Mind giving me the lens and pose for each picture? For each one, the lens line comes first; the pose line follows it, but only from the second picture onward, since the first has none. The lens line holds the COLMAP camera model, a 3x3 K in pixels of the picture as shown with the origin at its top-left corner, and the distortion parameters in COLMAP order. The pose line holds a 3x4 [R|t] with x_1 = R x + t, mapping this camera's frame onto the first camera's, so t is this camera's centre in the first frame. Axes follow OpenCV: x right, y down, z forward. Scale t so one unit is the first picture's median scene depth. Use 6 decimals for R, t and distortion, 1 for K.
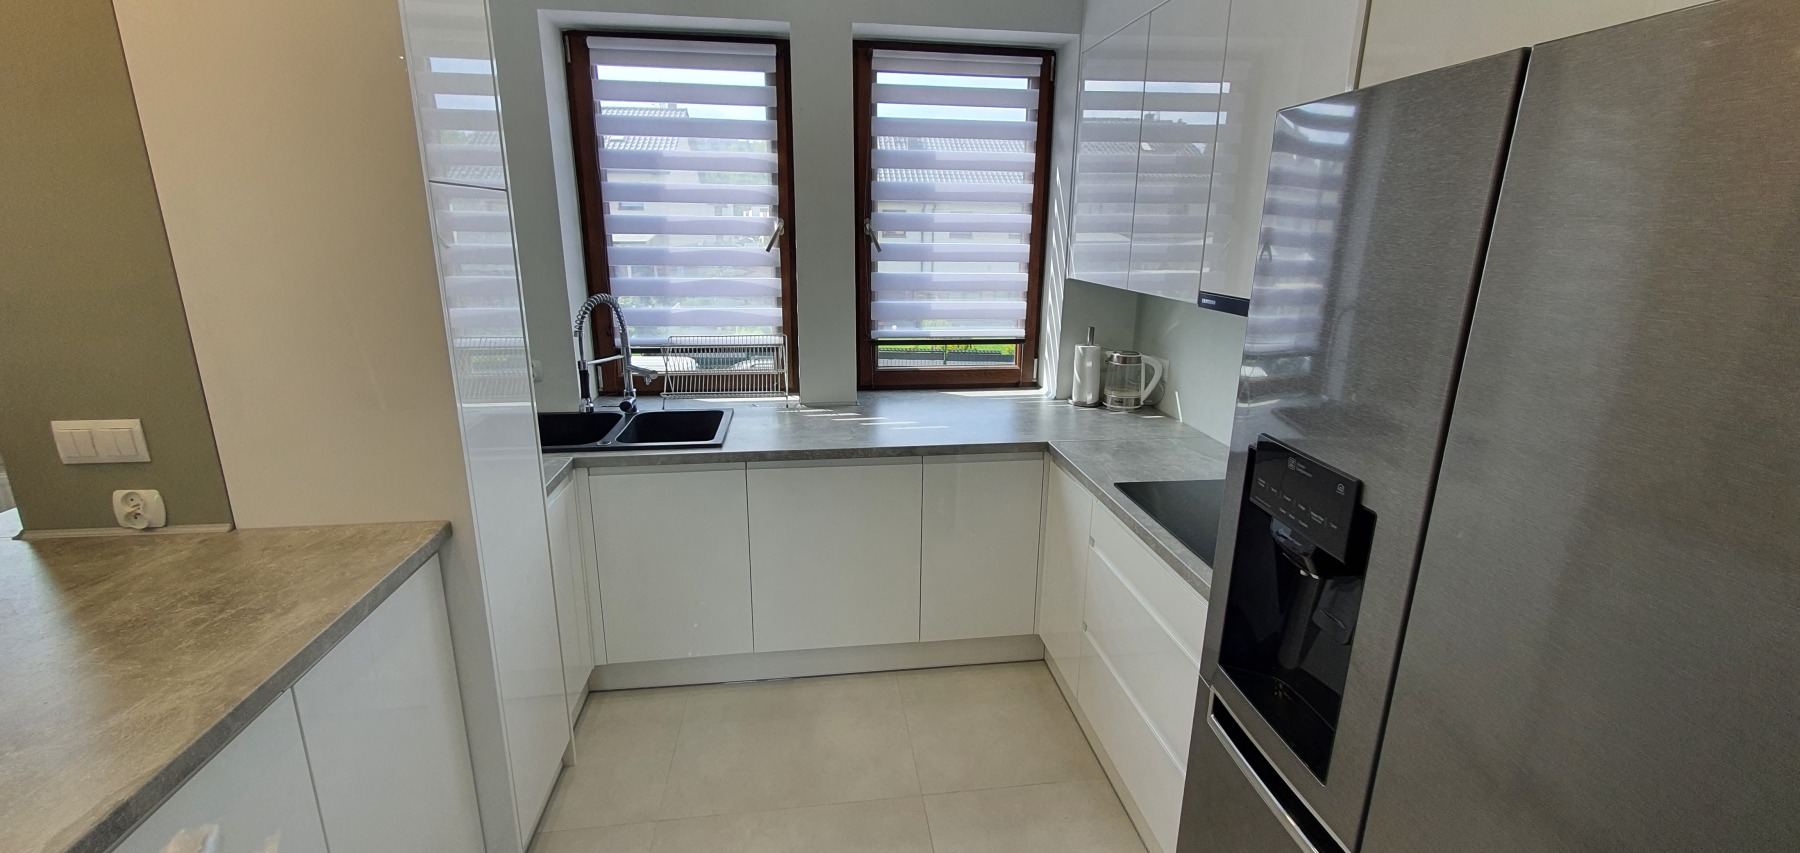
lens RADIAL K [[716.2, 0, 898.9], [0, 716.2, 411.1], [0, 0, 1]] dist [0.007518, -0.002630]
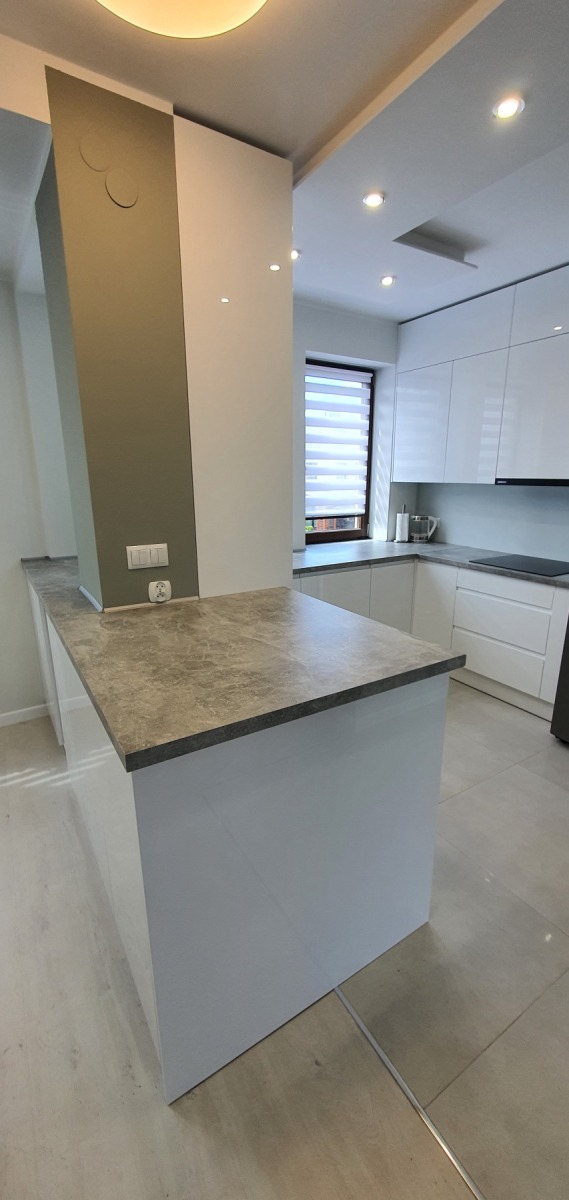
lens RADIAL K [[477.4, 0, 293.7], [0, 477.4, 605.7], [0, 0, 1]] dist [0.007518, -0.002630]
pose [[0.912190, -0.122211, 0.391120, -0.738452], [0.114339, 0.992491, 0.043451, 0.095653], [-0.393493, 0.005085, 0.919314, -0.196323]]
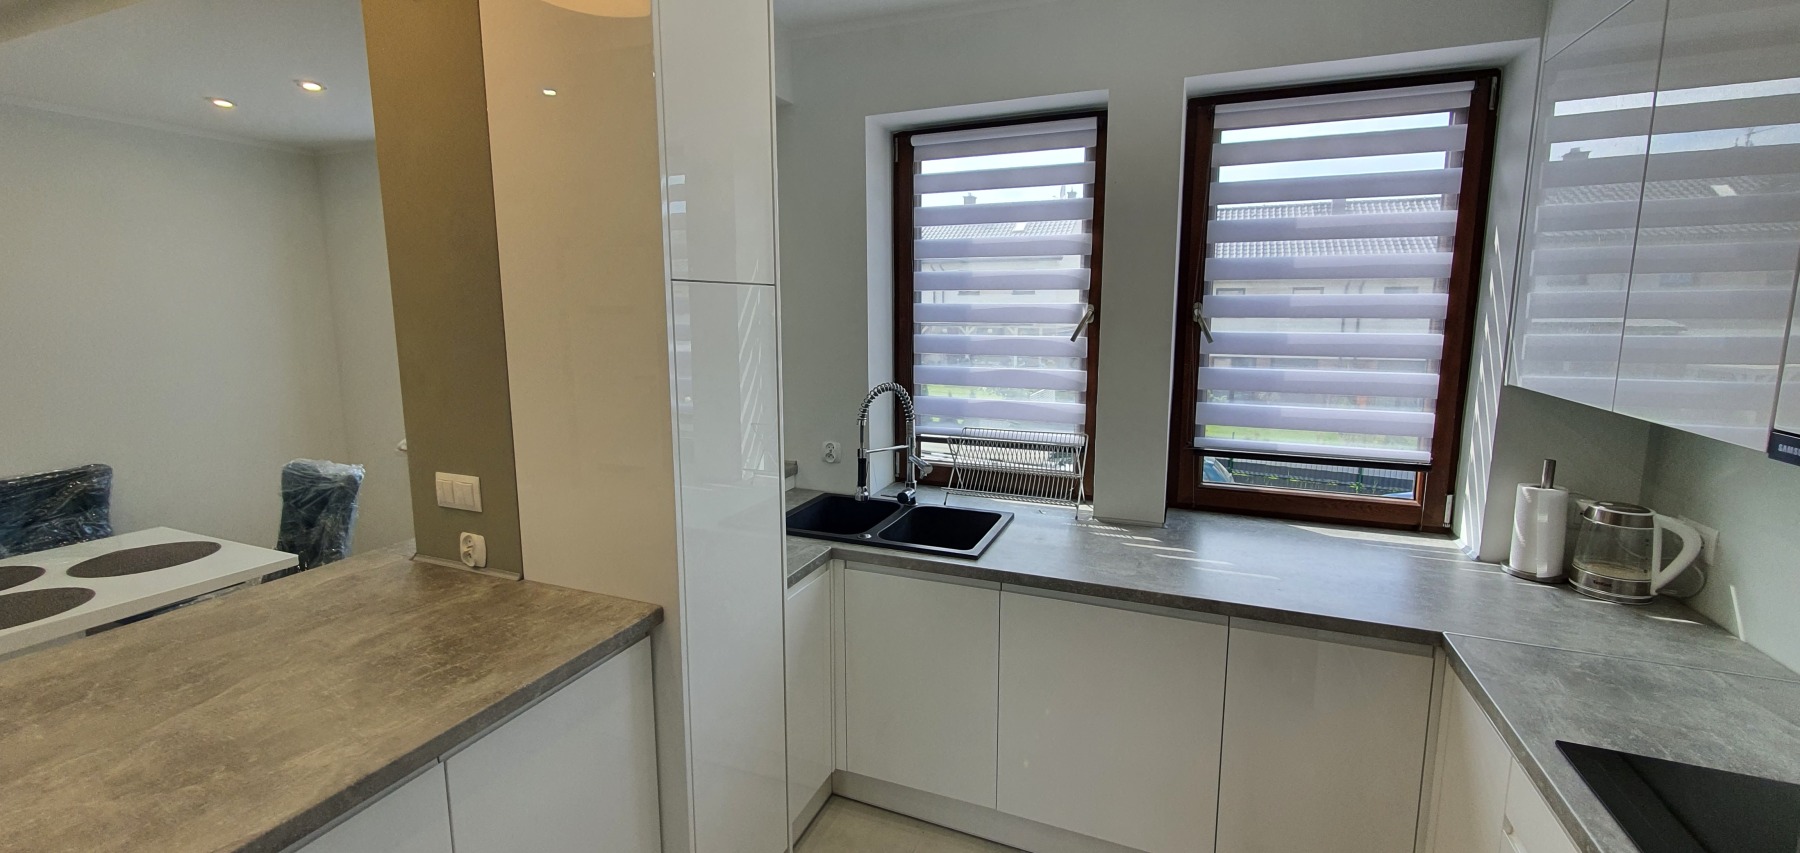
lens RADIAL K [[716.2, 0, 895.6], [0, 716.2, 410.4], [0, 0, 1]] dist [0.007518, -0.002630]
pose [[0.864644, 0.059769, -0.498817, 0.092676], [-0.114812, 0.990130, -0.080375, -0.048982], [0.489090, 0.126766, 0.862972, 0.162984]]
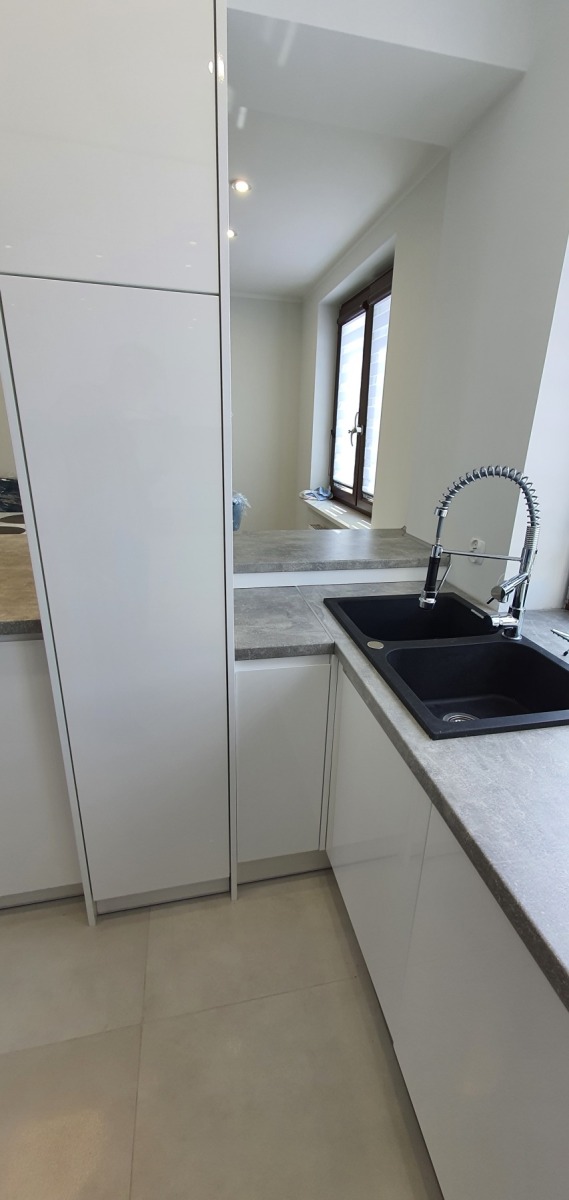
lens RADIAL K [[477.4, 0, 282.3], [0, 477.4, 598.2], [0, 0, 1]] dist [0.007518, -0.002630]
pose [[0.089423, 0.331465, -0.939220, 0.058987], [-0.276564, 0.914178, 0.296295, -0.127901], [0.956826, 0.233259, 0.173420, 0.774649]]
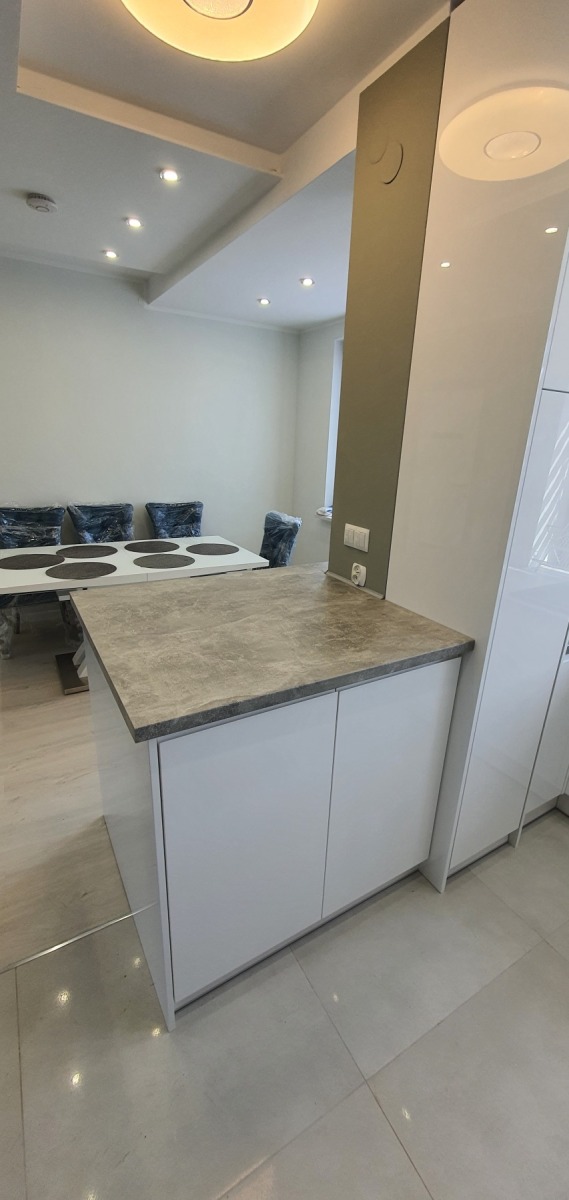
lens RADIAL K [[477.4, 0, 296.6], [0, 477.4, 599.8], [0, 0, 1]] dist [0.007518, -0.002630]
pose [[0.391822, 0.302192, -0.868997, 0.017774], [-0.264900, 0.941577, 0.207991, -0.014819], [0.881081, 0.148702, 0.448981, 0.166561]]
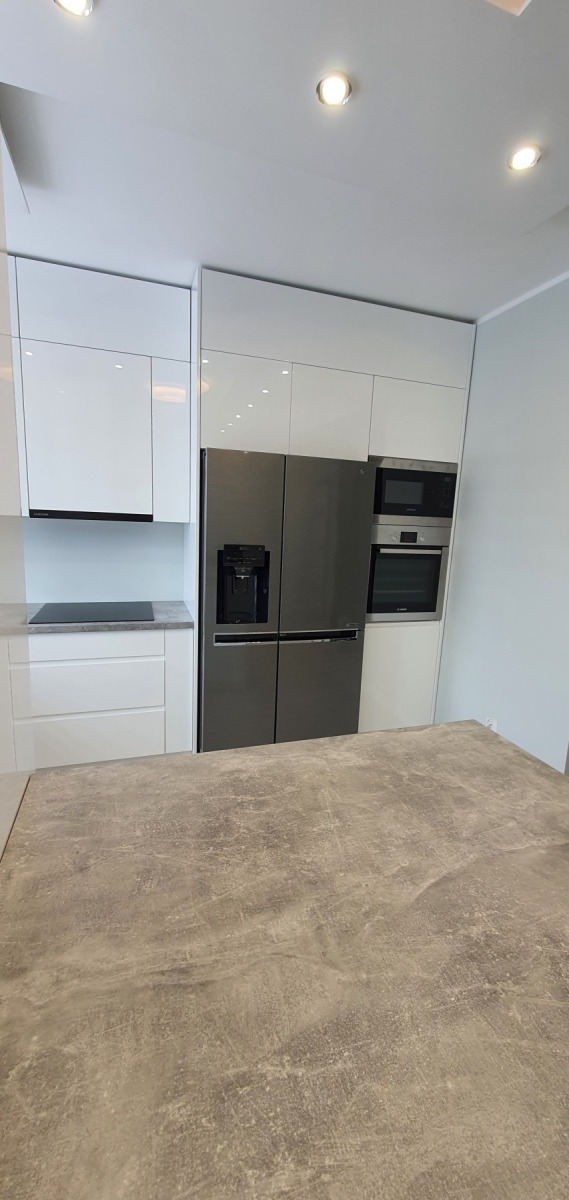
lens RADIAL K [[477.4, 0, 297.6], [0, 477.4, 596.8], [0, 0, 1]] dist [0.007518, -0.002630]
pose [[-0.198973, -0.186097, 0.962173, -0.766676], [0.198181, 0.953879, 0.225476, -0.074052], [-0.959757, 0.235548, -0.152915, 0.464994]]
